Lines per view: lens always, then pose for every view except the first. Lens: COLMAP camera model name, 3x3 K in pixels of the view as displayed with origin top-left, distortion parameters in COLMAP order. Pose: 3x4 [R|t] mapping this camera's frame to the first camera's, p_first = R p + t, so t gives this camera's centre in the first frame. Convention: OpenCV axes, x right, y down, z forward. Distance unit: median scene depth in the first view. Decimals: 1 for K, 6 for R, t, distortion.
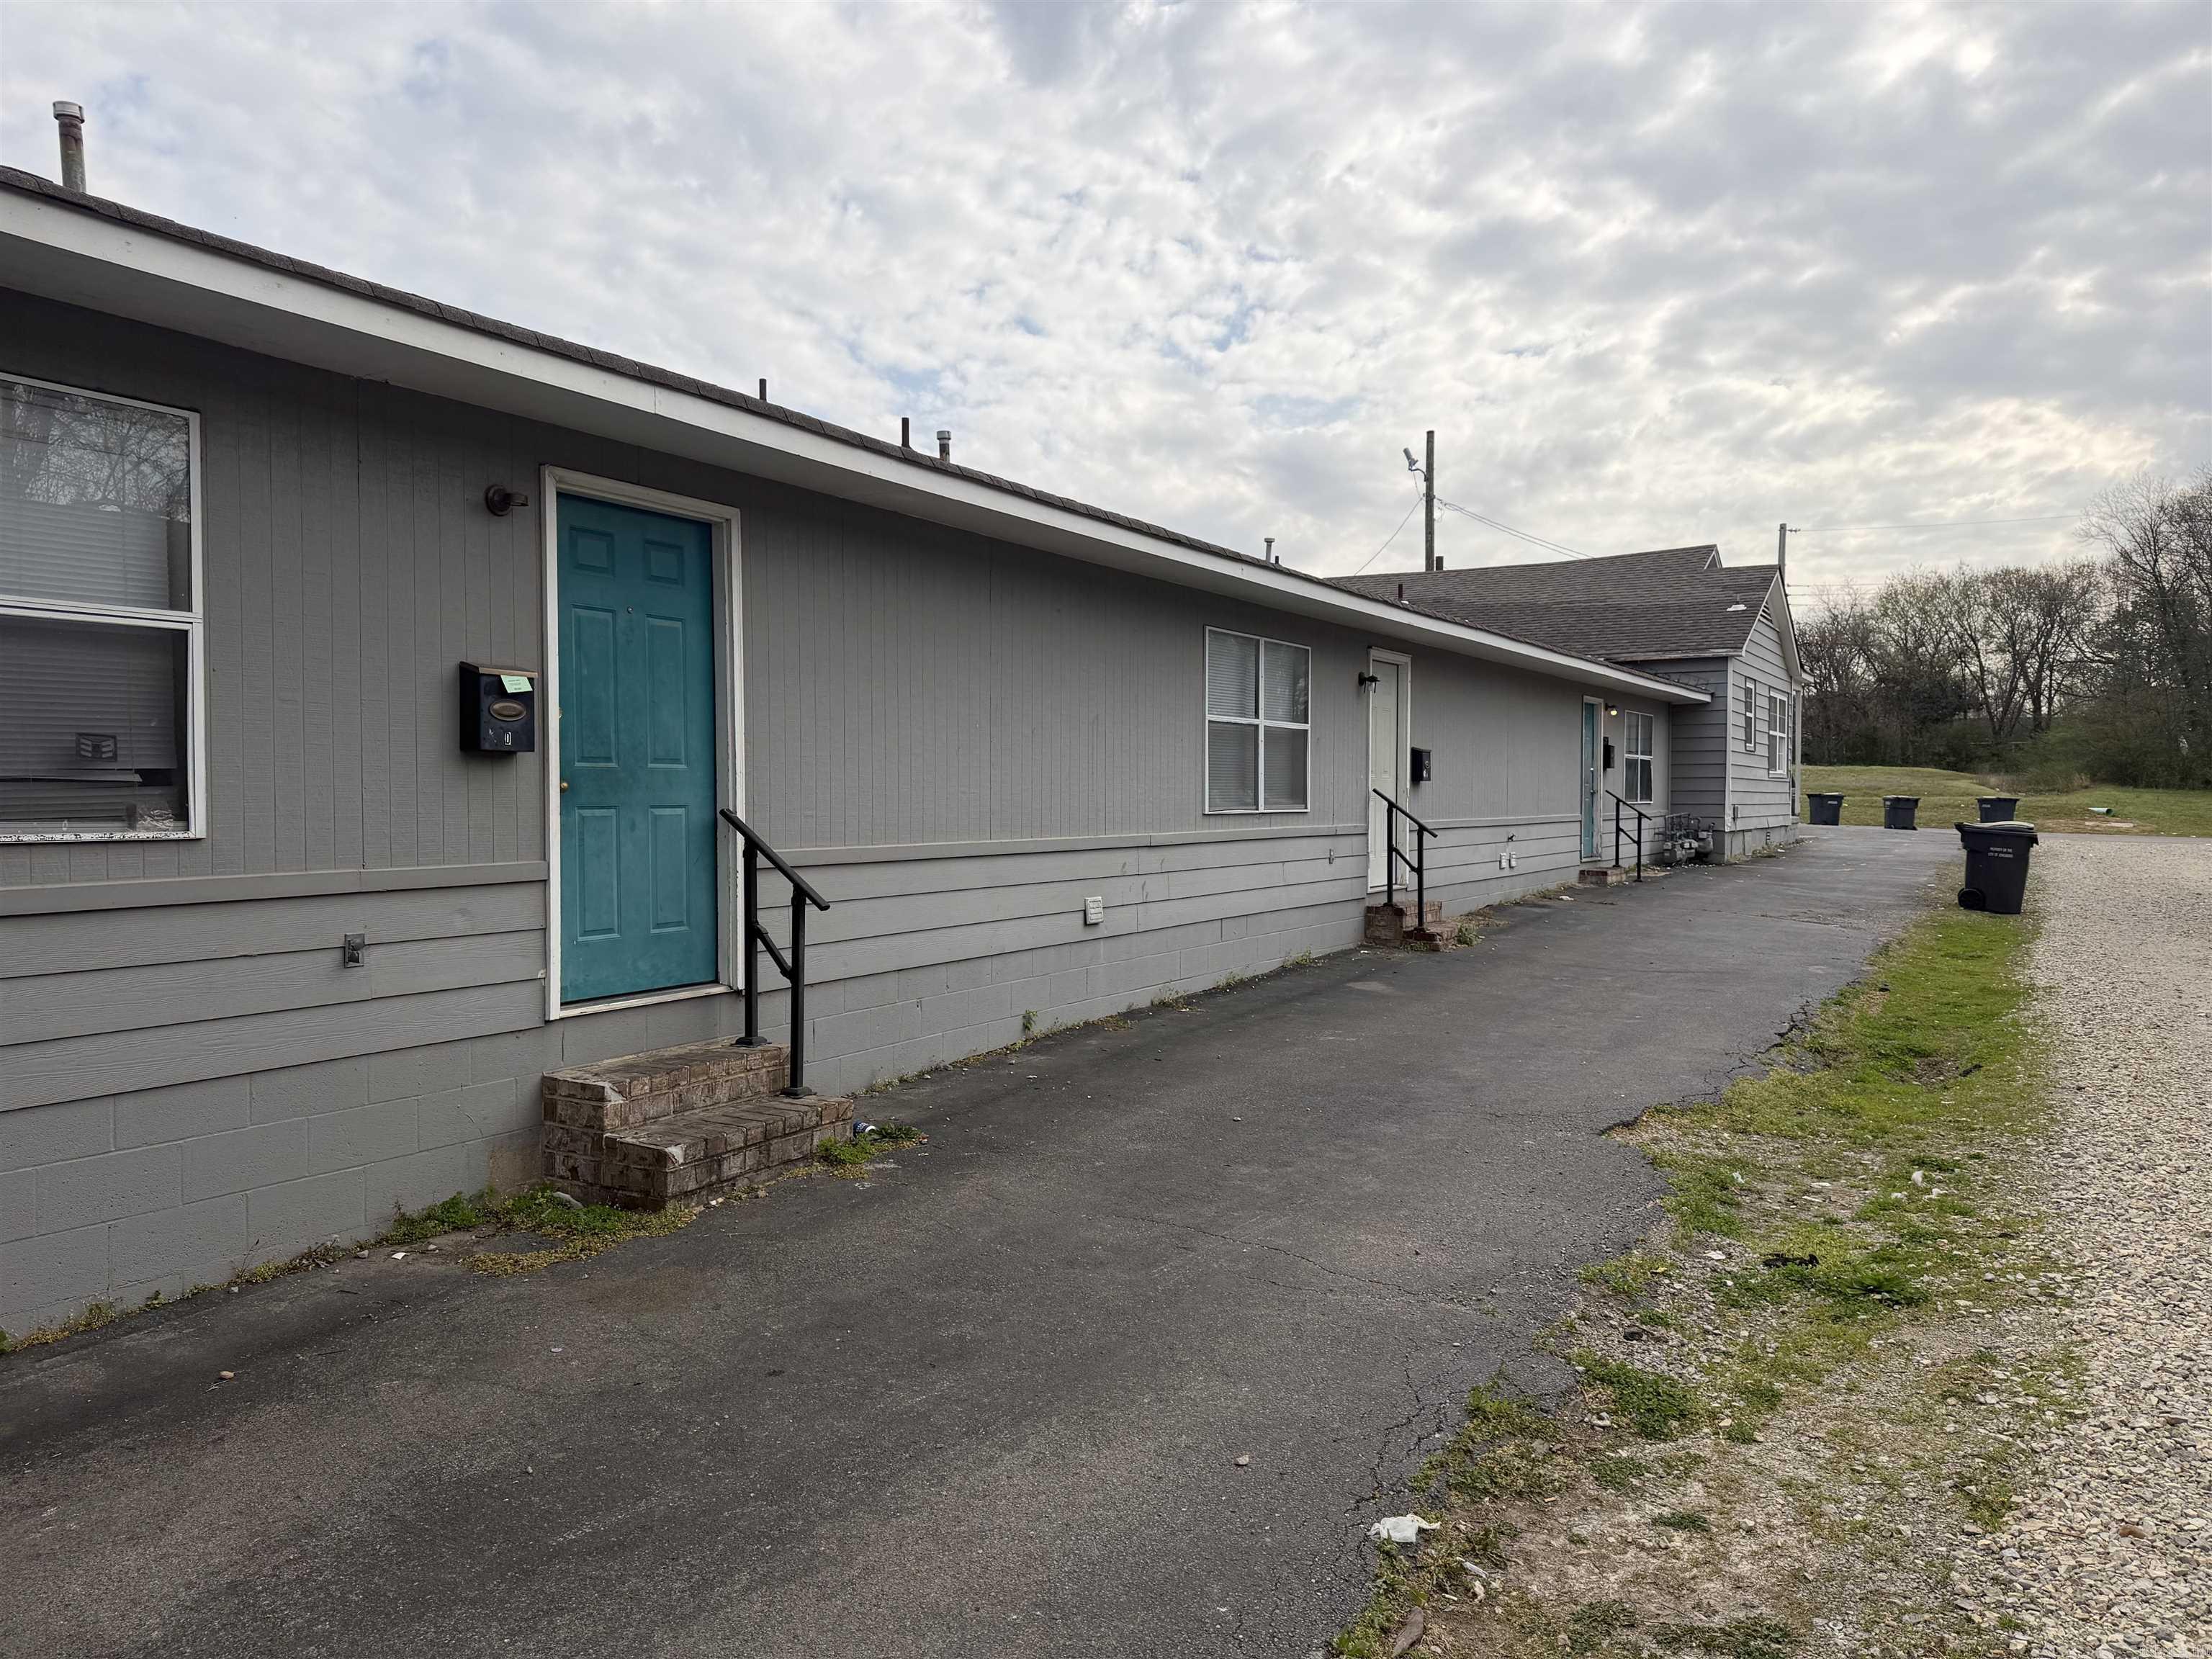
lens RADIAL K [[1546.7, 0, 1106.0], [0, 1546.7, 829.5], [0, 0, 1]] dist [0.132849, -0.221307]
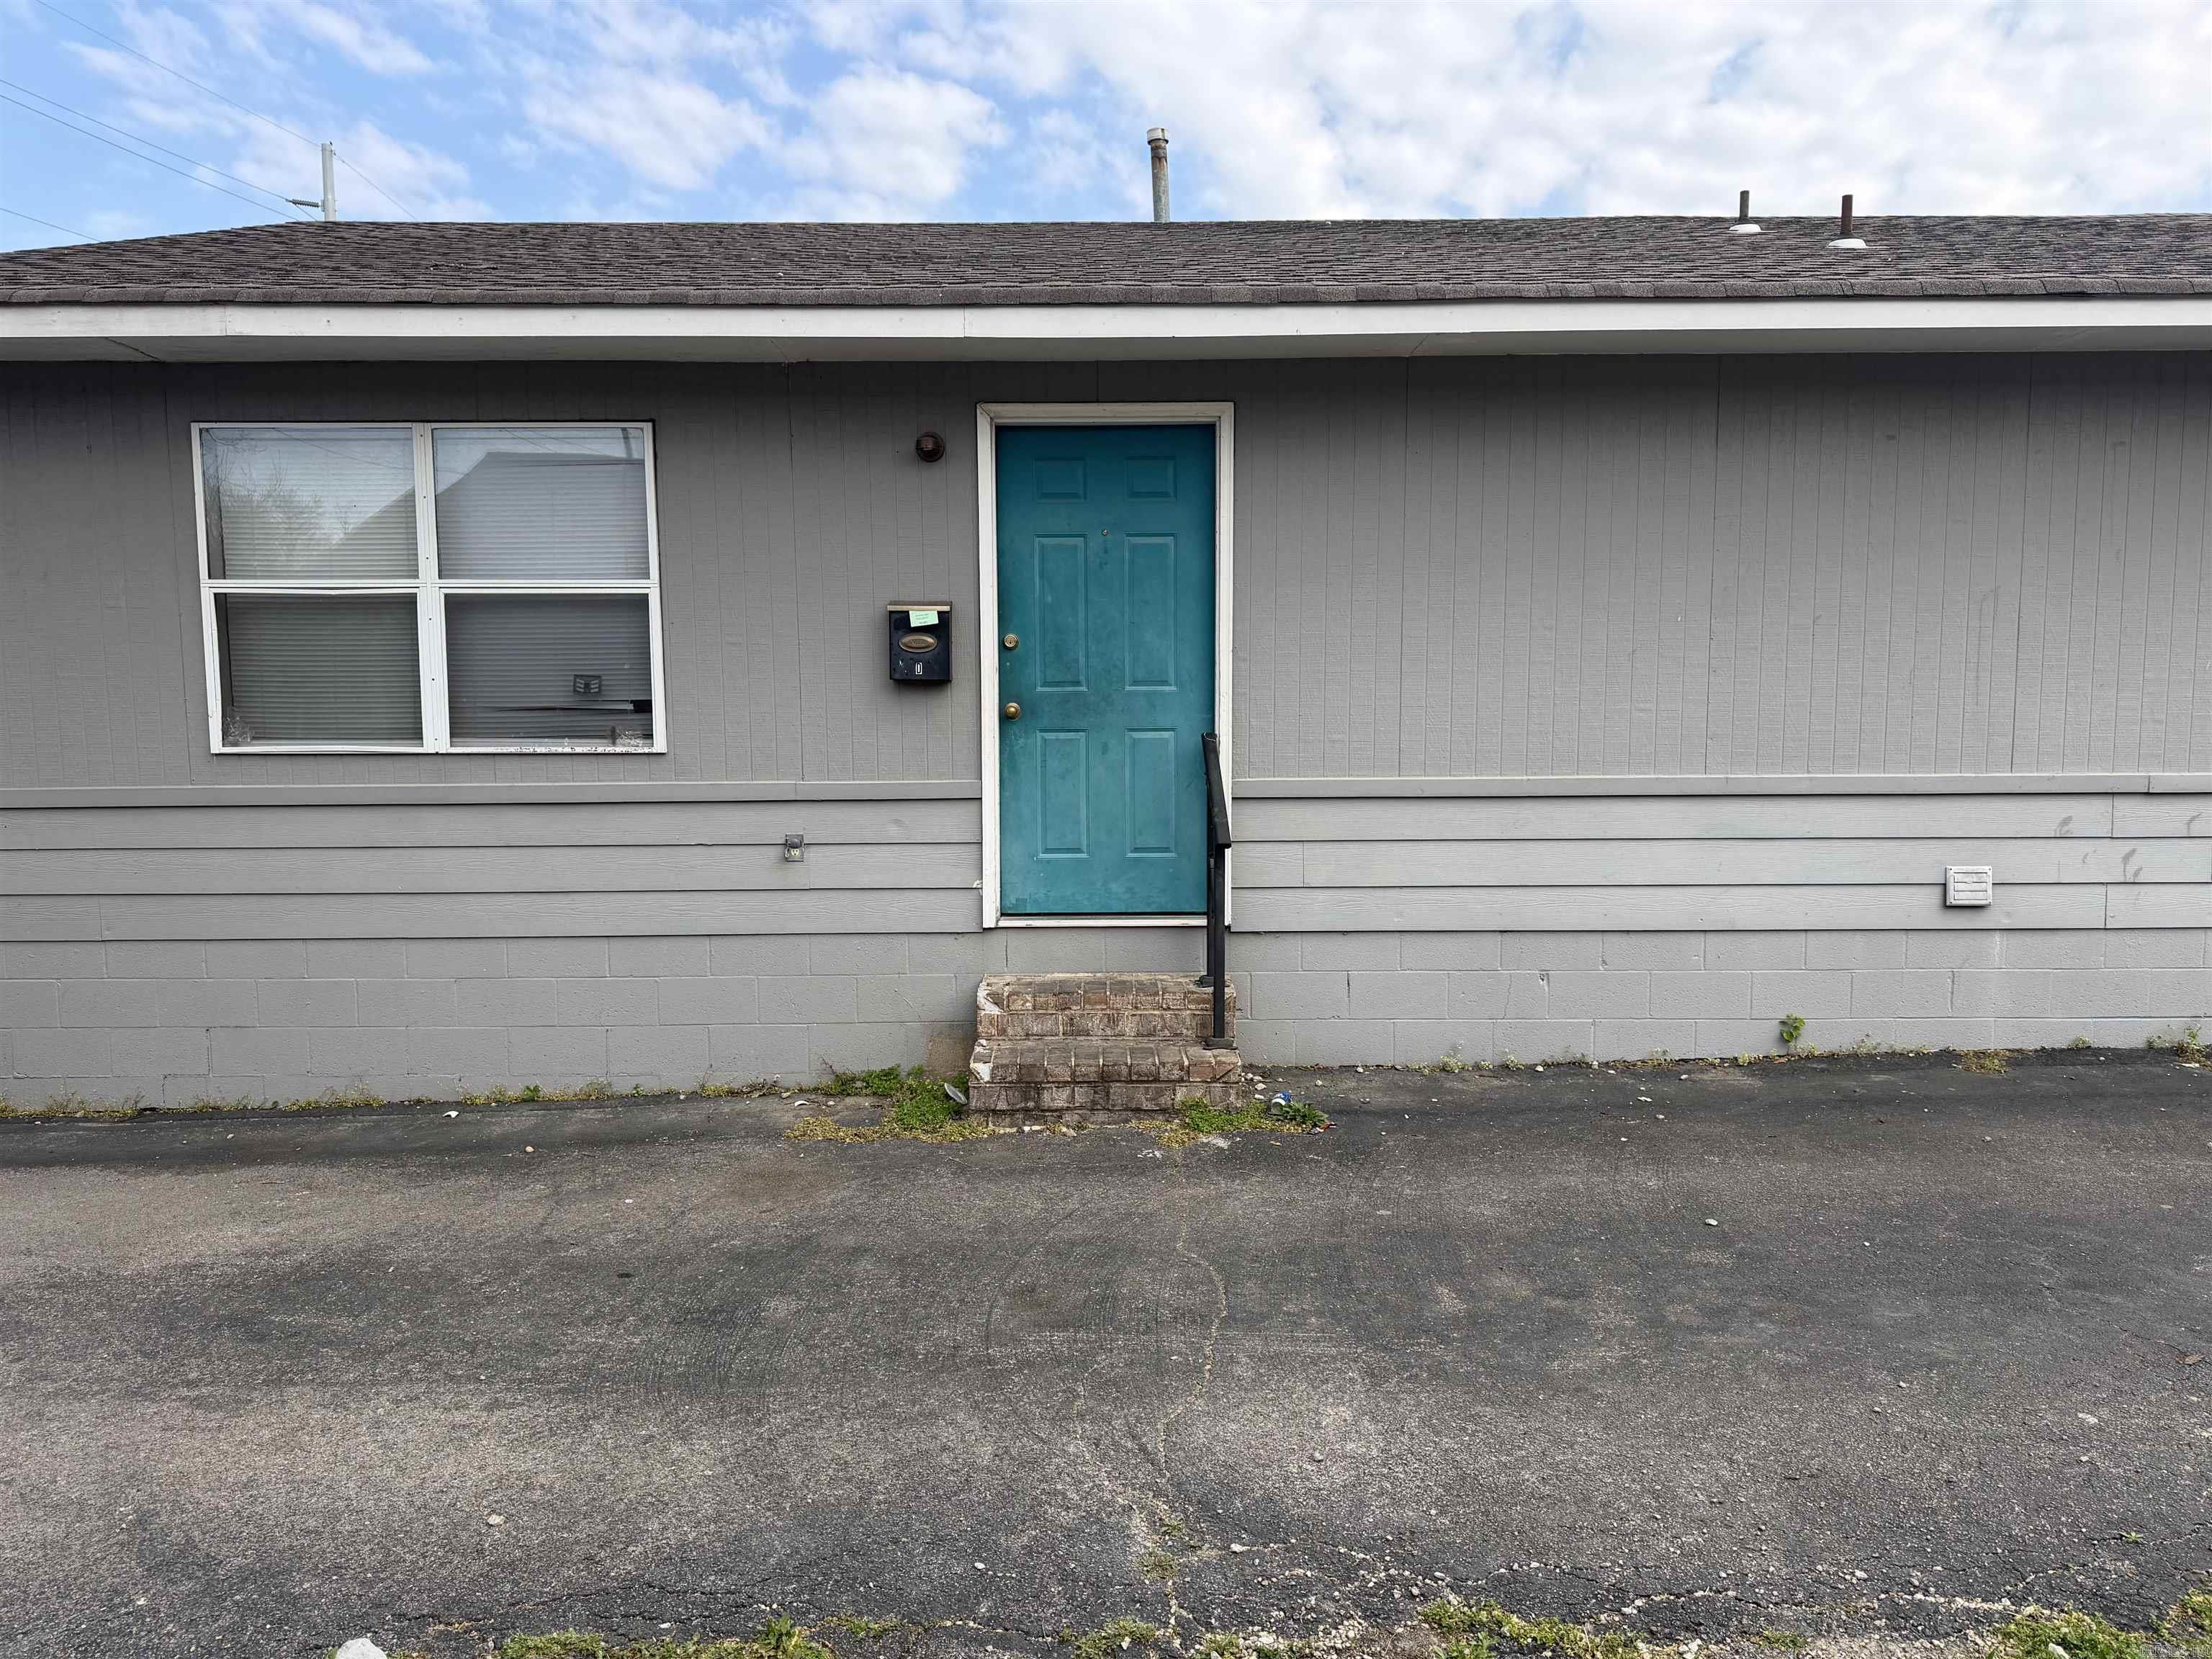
lens RADIAL K [[1546.7, 0, 1106.0], [0, 1546.7, 829.5], [0, 0, 1]] dist [0.132849, -0.221307]
pose [[0.511670, 0.074550, -0.855942, 0.604128], [-0.014467, 0.996835, 0.078174, -0.030988], [0.859060, -0.027616, 0.511129, 0.530458]]
